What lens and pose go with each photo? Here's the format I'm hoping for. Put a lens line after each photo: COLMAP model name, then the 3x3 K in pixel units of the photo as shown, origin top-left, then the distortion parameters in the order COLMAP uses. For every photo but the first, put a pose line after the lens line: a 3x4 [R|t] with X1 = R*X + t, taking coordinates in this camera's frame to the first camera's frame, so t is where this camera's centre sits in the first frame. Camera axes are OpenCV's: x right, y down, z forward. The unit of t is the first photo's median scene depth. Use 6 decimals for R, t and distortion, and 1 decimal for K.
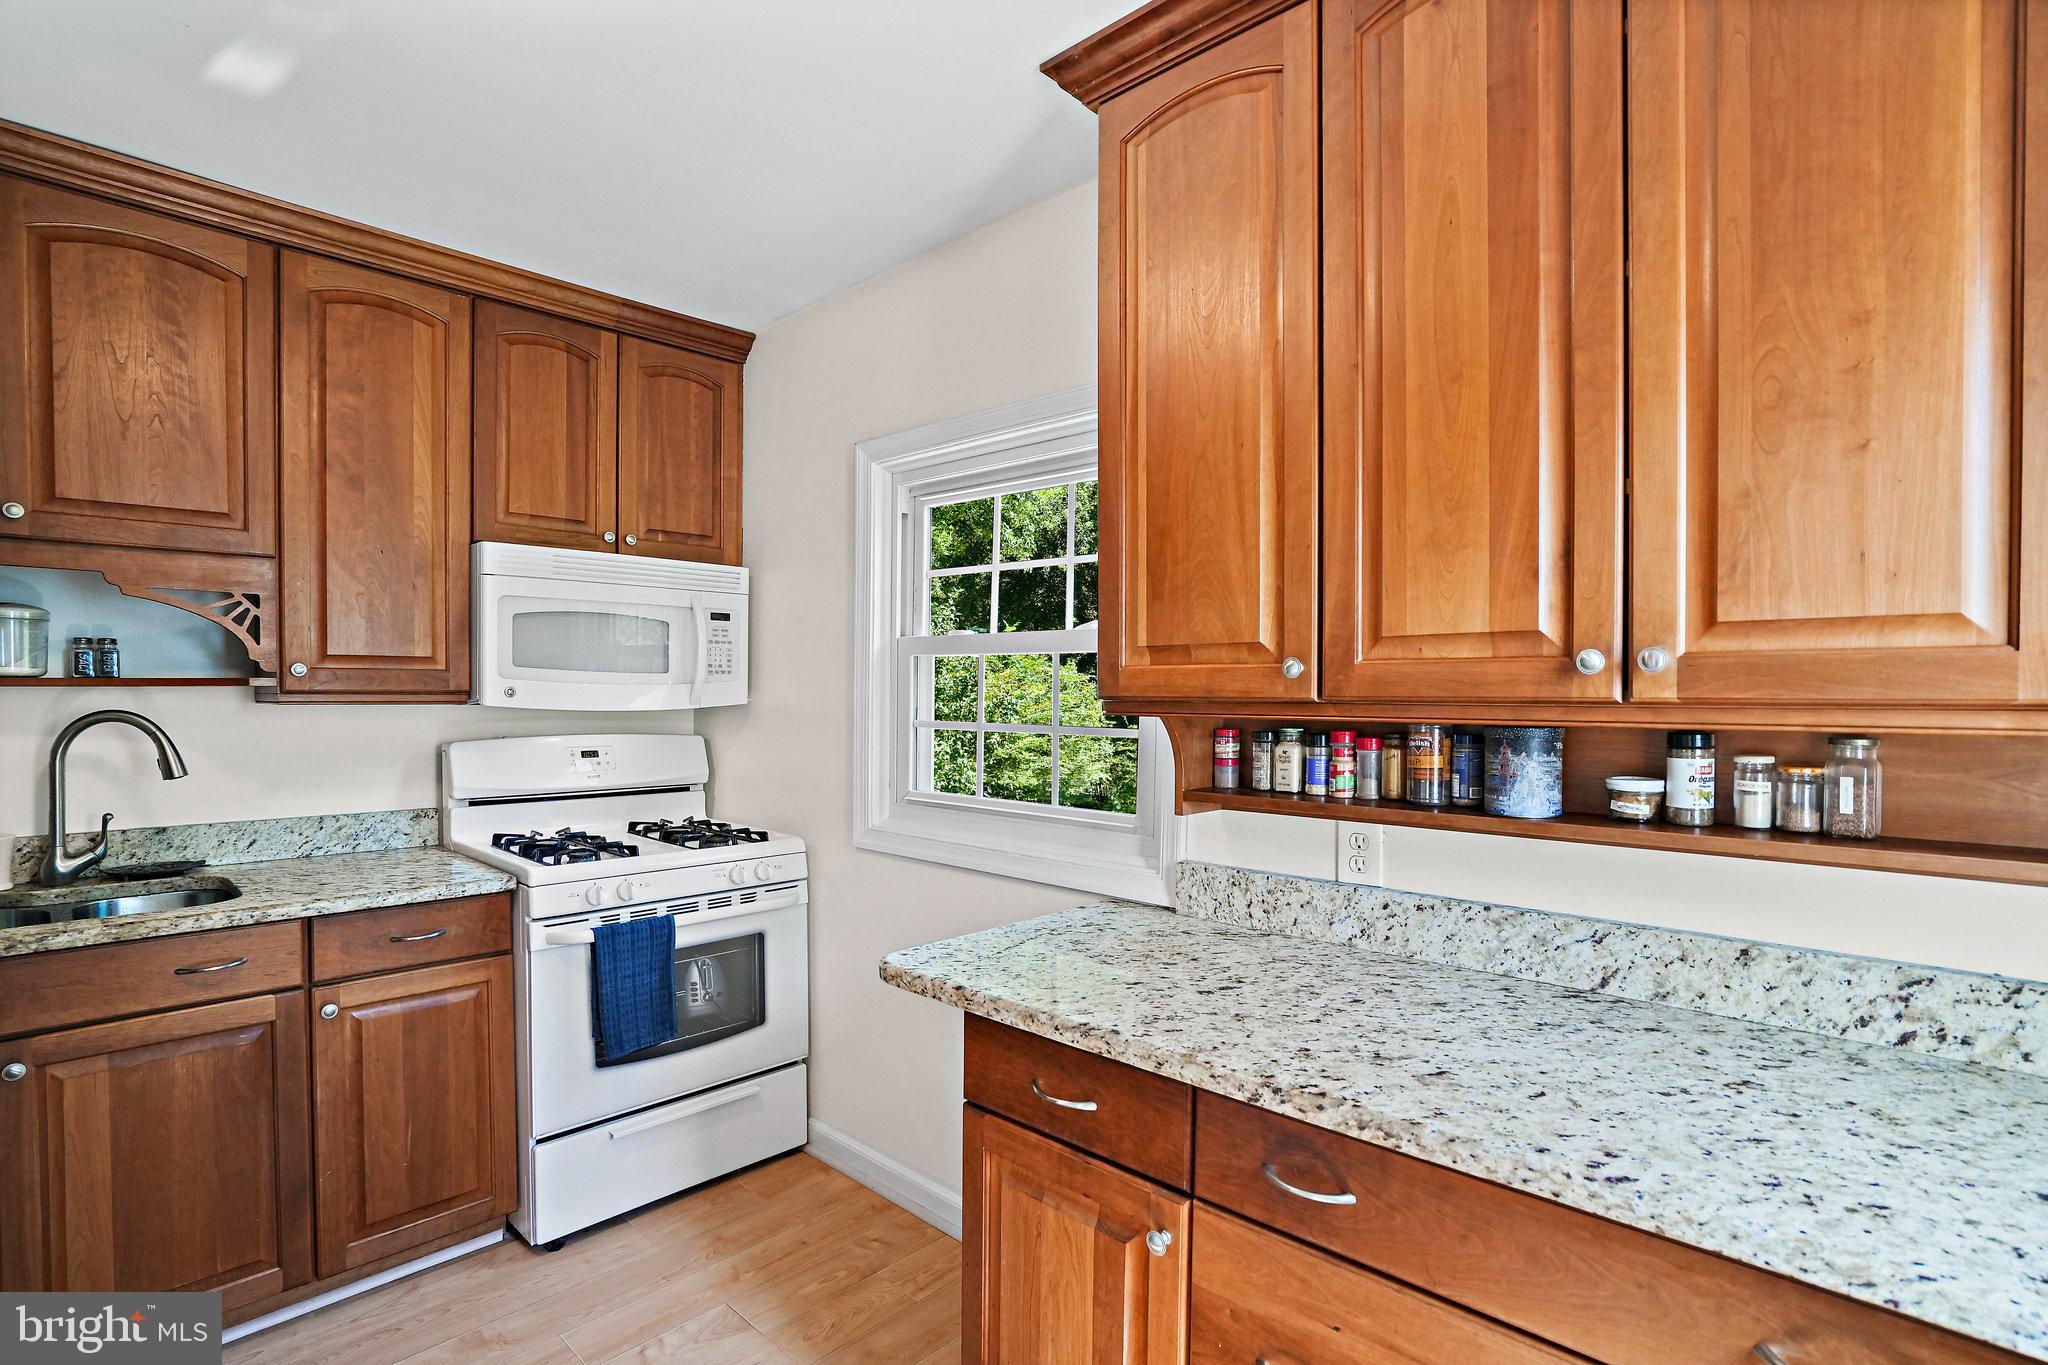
lens RADIAL K [[979.5, 0, 1043.5], [0, 979.5, 694.3], [0, 0, 1]] dist [-0.049517, 0.015622]
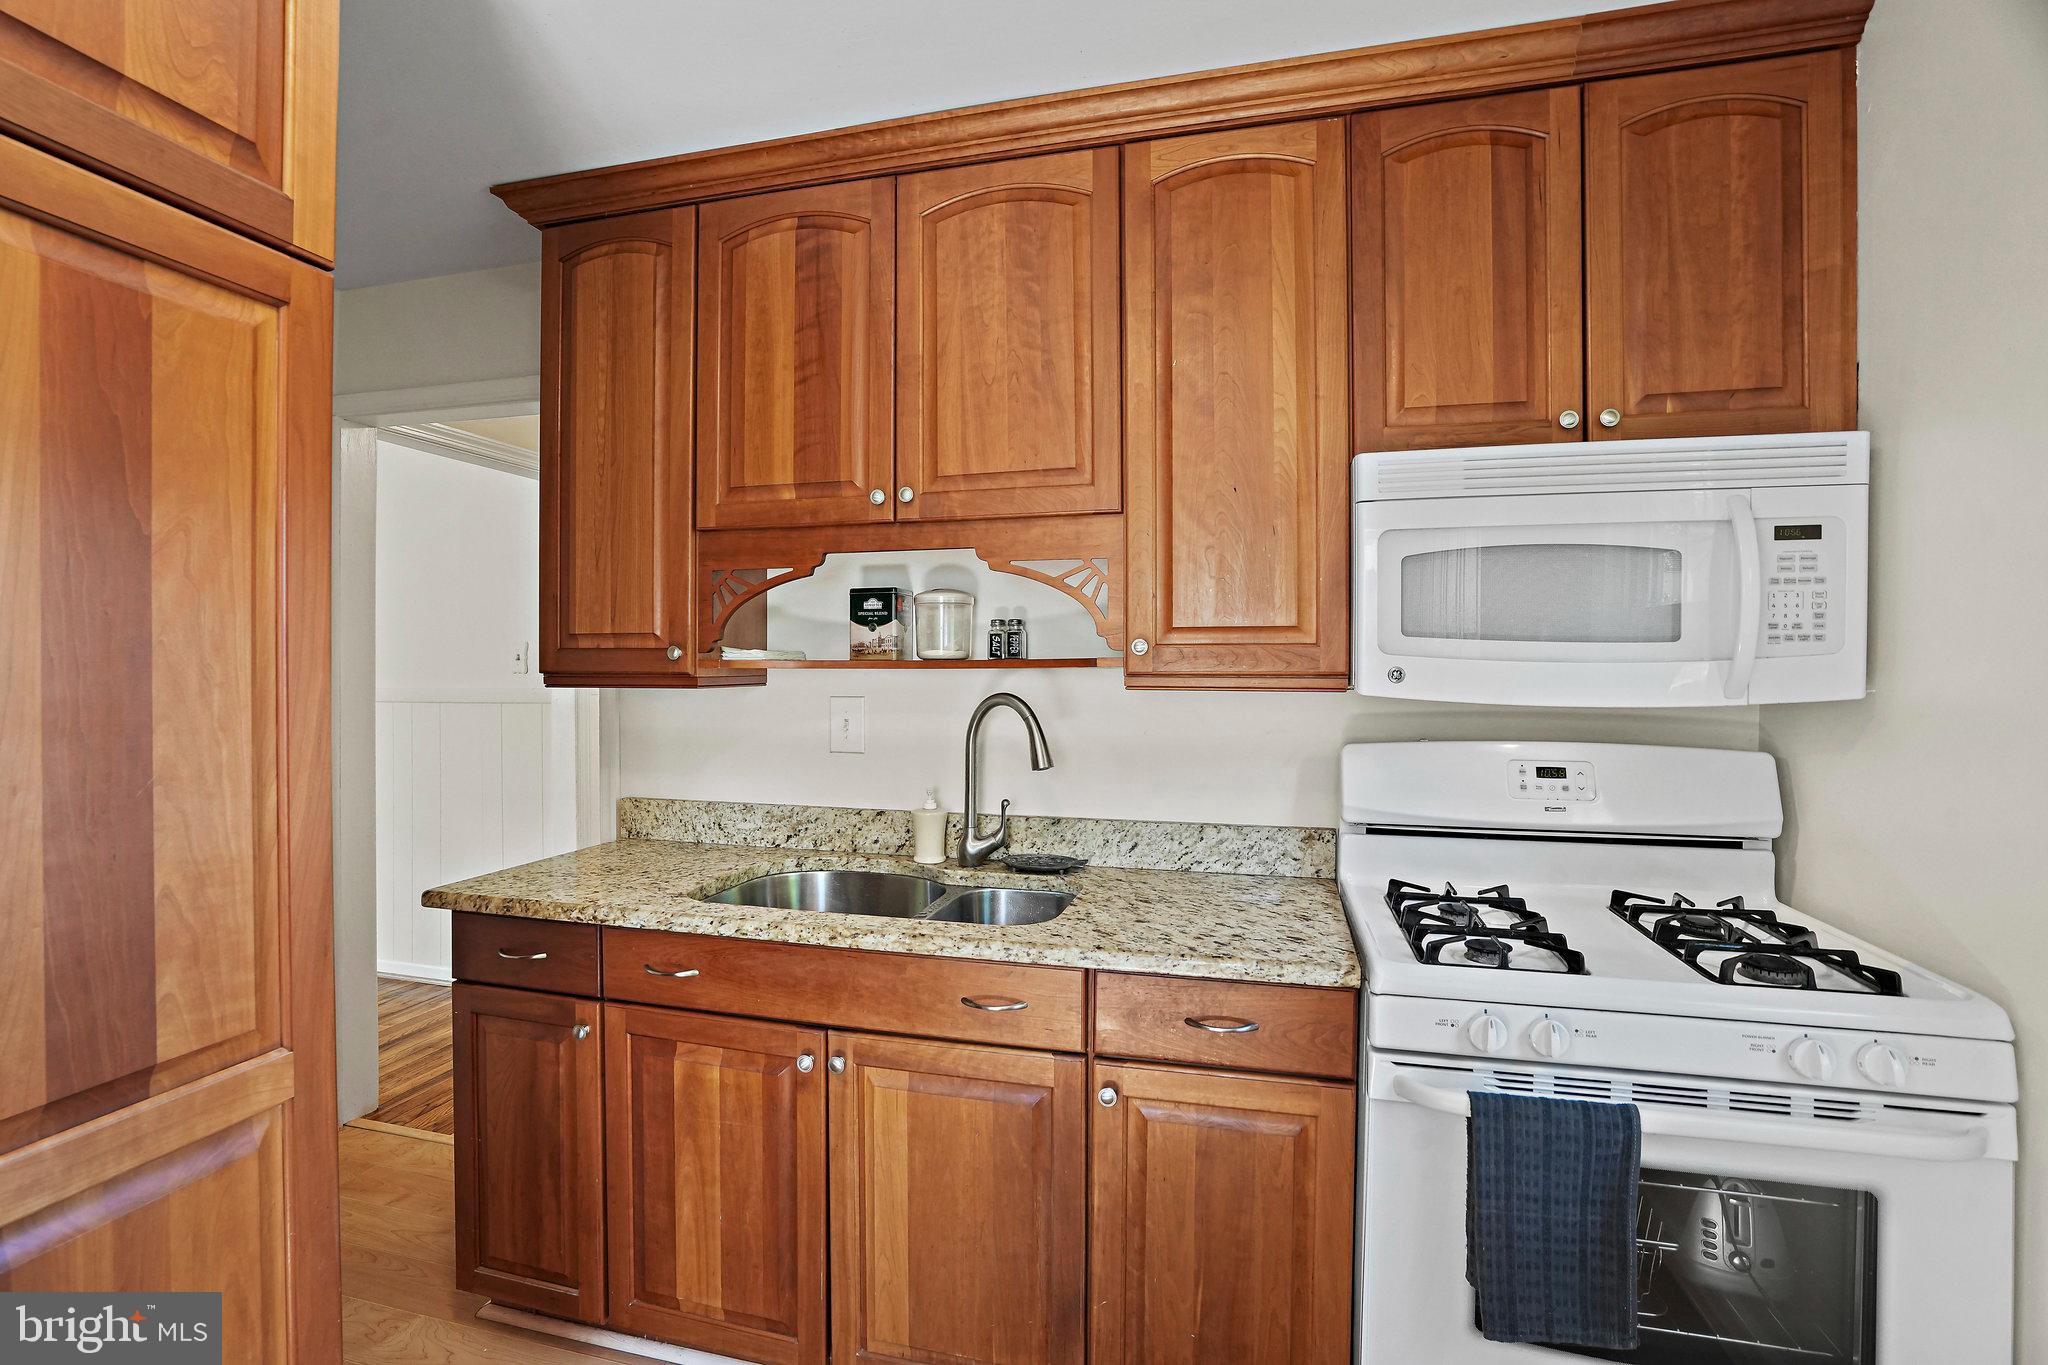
lens RADIAL K [[979.5, 0, 983.3], [0, 979.5, 678.9], [0, 0, 1]] dist [-0.049517, 0.015622]
pose [[0.454424, 0.004683, -0.890773, -0.092853], [-0.004224, 0.999986, 0.003103, -0.000519], [0.890775, 0.002353, 0.454438, 0.472411]]
